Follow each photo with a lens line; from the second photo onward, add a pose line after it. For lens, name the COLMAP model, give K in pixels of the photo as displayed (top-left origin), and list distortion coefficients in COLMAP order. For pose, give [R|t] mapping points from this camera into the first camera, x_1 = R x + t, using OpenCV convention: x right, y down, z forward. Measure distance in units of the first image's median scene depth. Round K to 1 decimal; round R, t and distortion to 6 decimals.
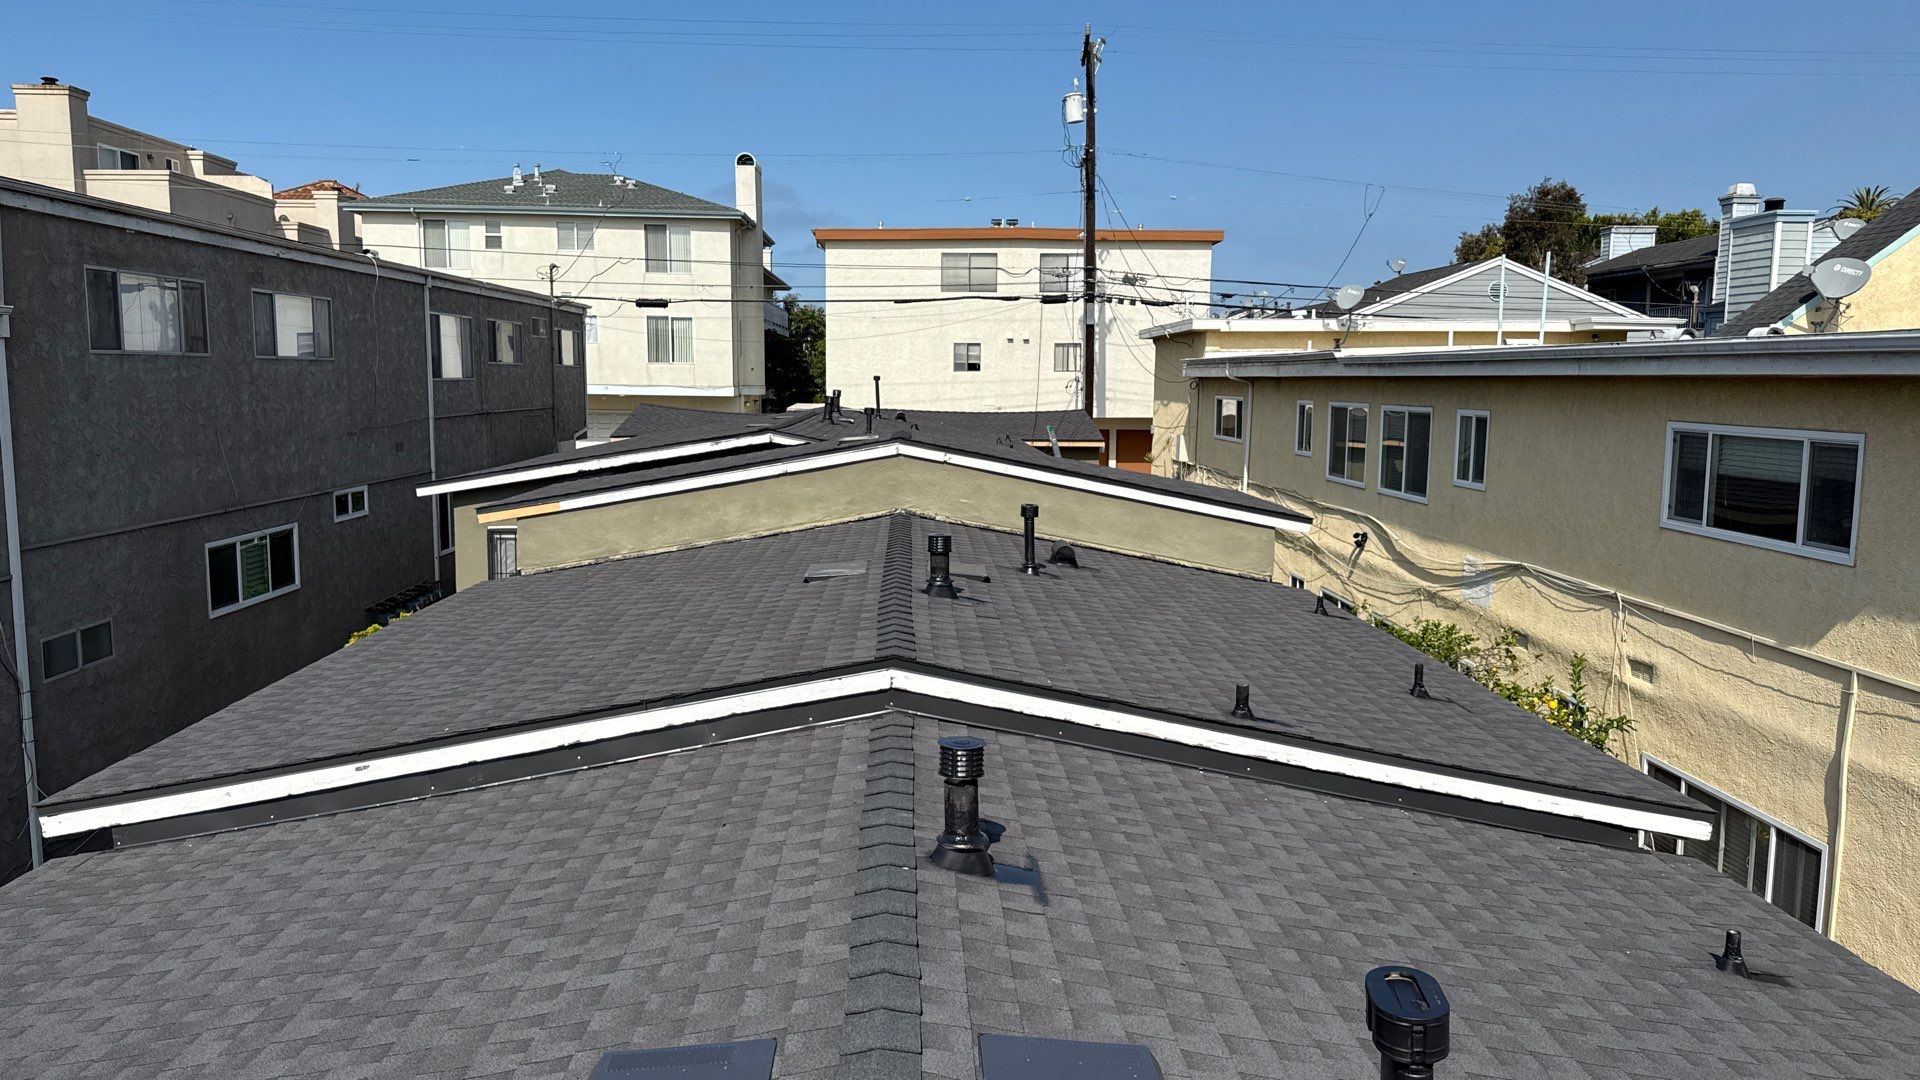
lens RADIAL K [[1360.5, 0, 943.8], [0, 1360.5, 531.9], [0, 0, 1]] dist [0.066362, -0.068672]
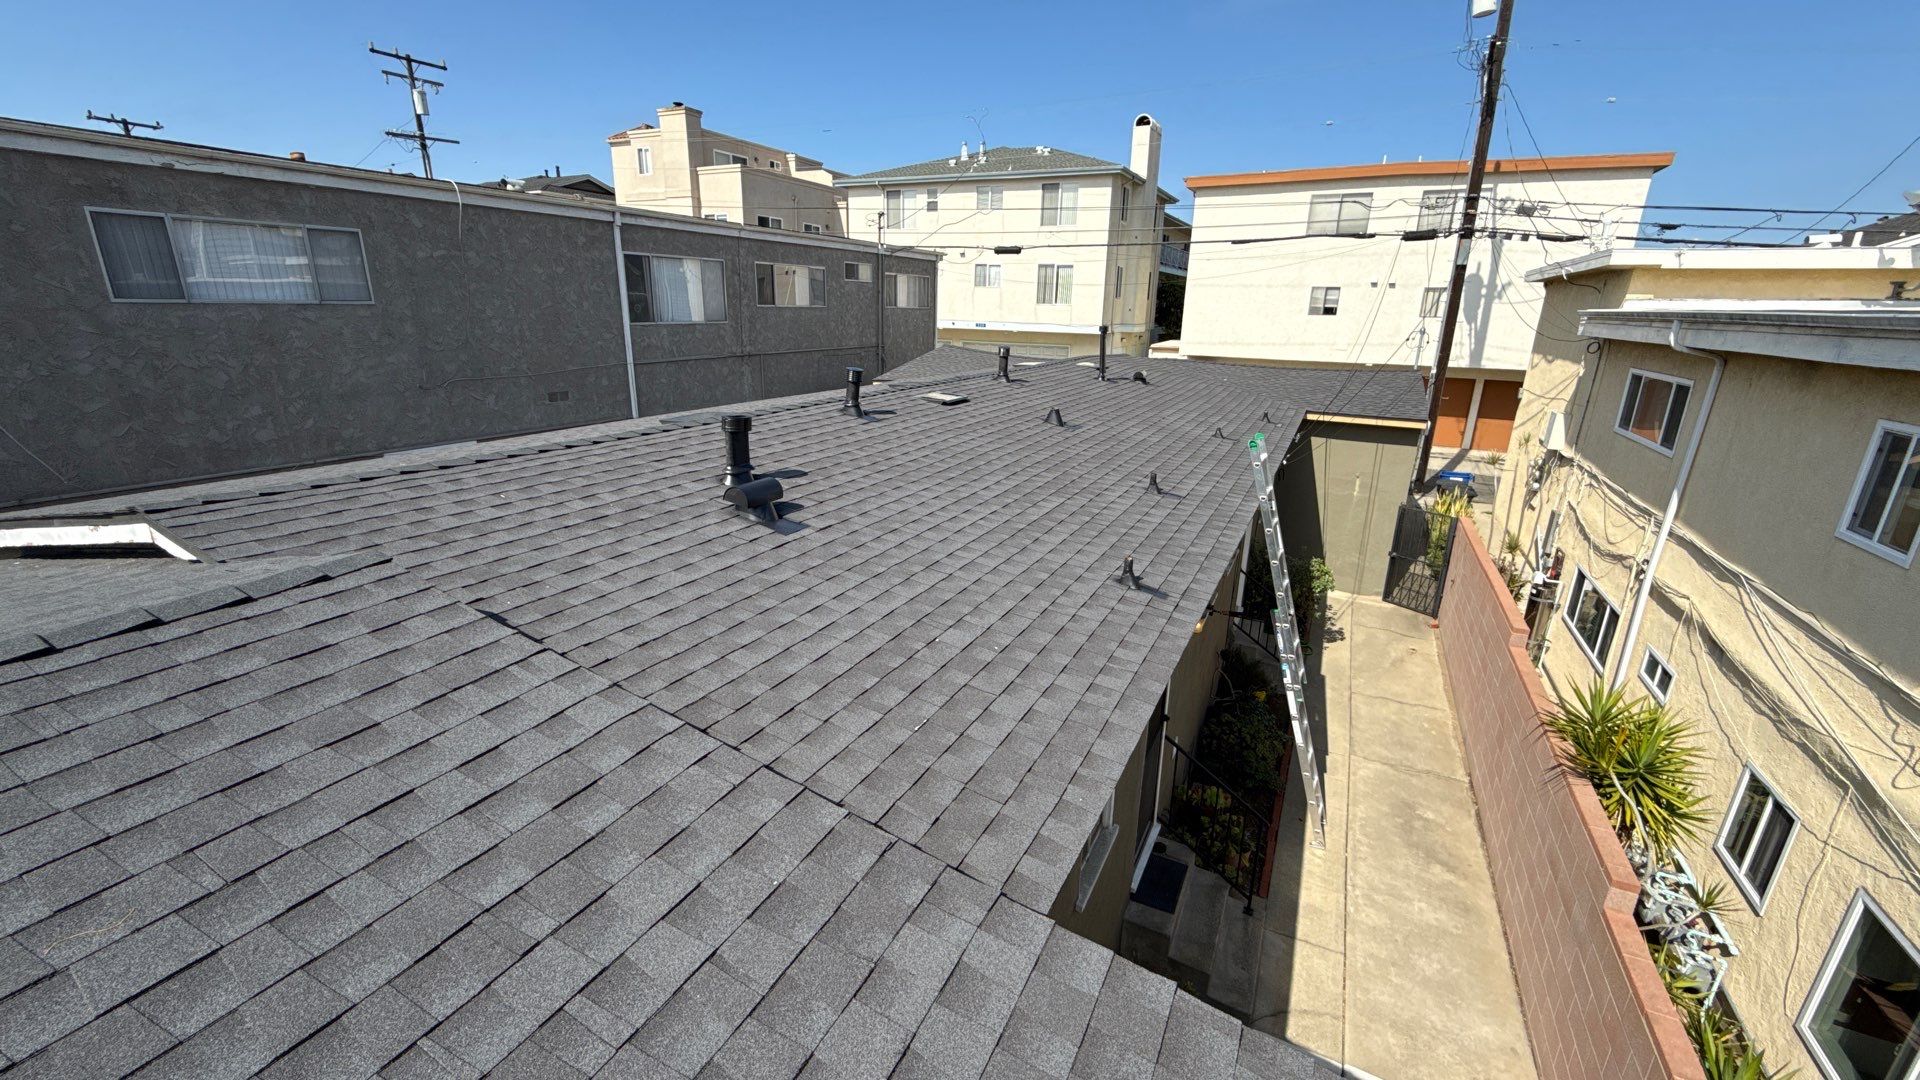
lens RADIAL K [[769.1, 0, 958.7], [0, 769.1, 538.4], [0, 0, 1]] dist [0.001131, 0.000168]
pose [[0.882203, 0.148267, -0.446916, 0.091509], [-0.067783, 0.979234, 0.191064, -0.069279], [0.465964, -0.138264, 0.873934, 0.513980]]
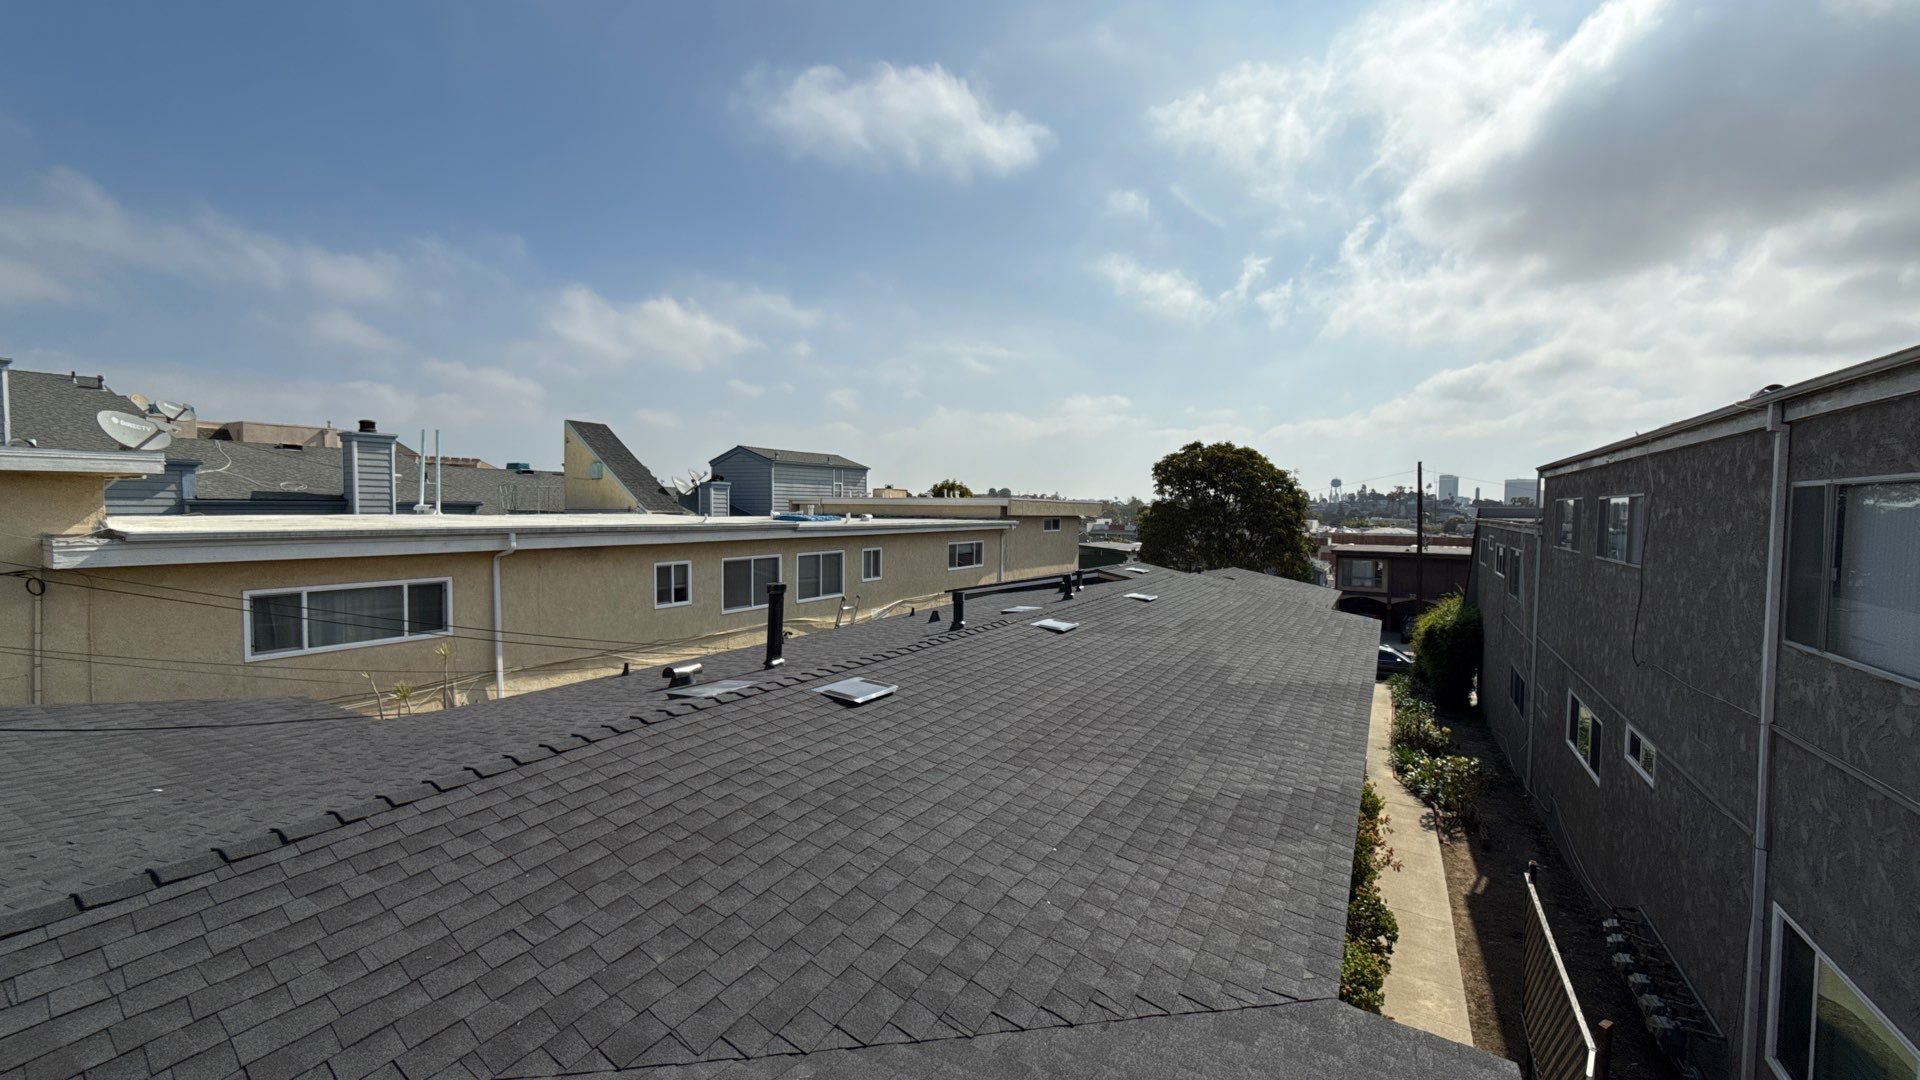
lens RADIAL K [[769.1, 0, 950.2], [0, 769.1, 540.8], [0, 0, 1]] dist [0.001131, 0.000168]
pose [[-0.850238, -0.039962, 0.524879, -0.236797], [0.043090, 0.988484, 0.145060, -0.159792], [-0.524631, 0.145952, -0.838725, 1.134102]]
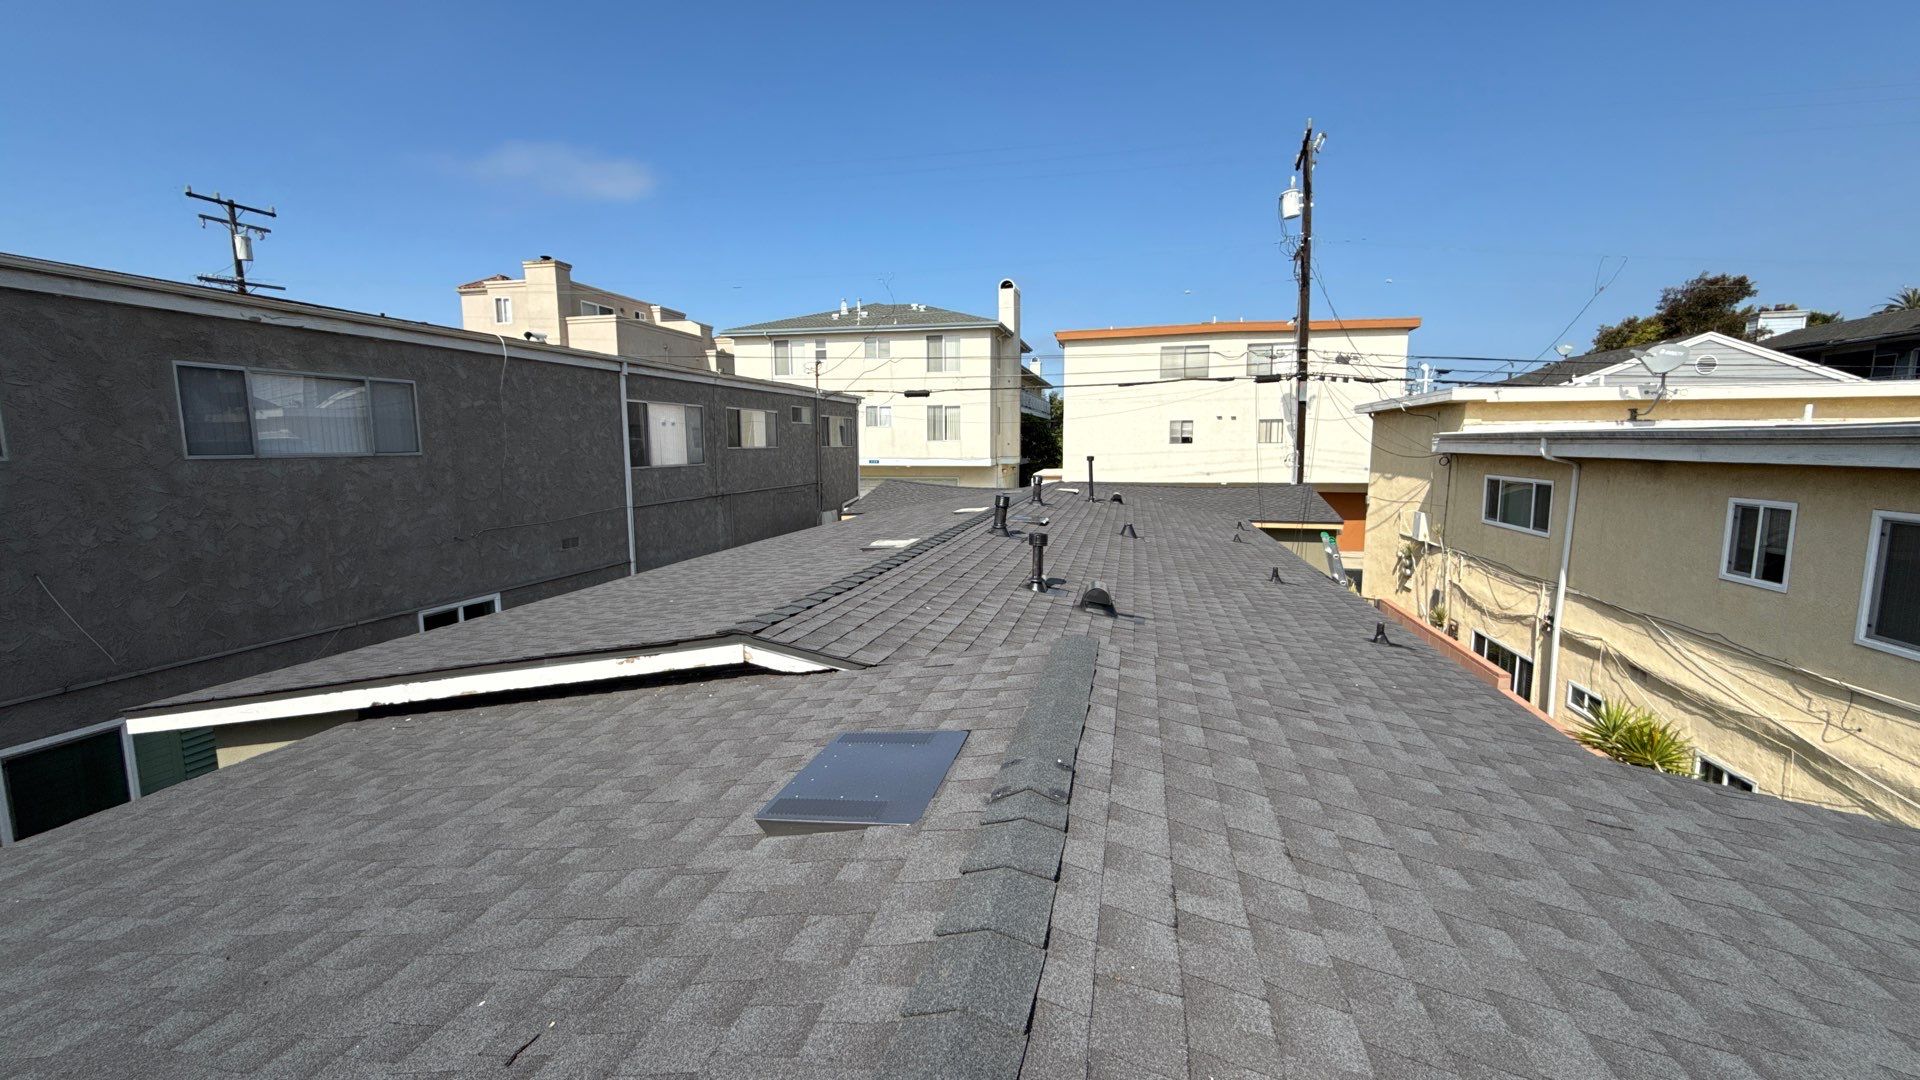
lens RADIAL K [[769.1, 0, 960.0], [0, 769.1, 538.8], [0, 0, 1]] dist [0.001131, 0.000168]
pose [[0.968971, 0.018982, -0.246443, -0.004796], [-0.016564, 0.999792, 0.011883, -0.060114], [0.246618, -0.007432, 0.969084, 0.444059]]
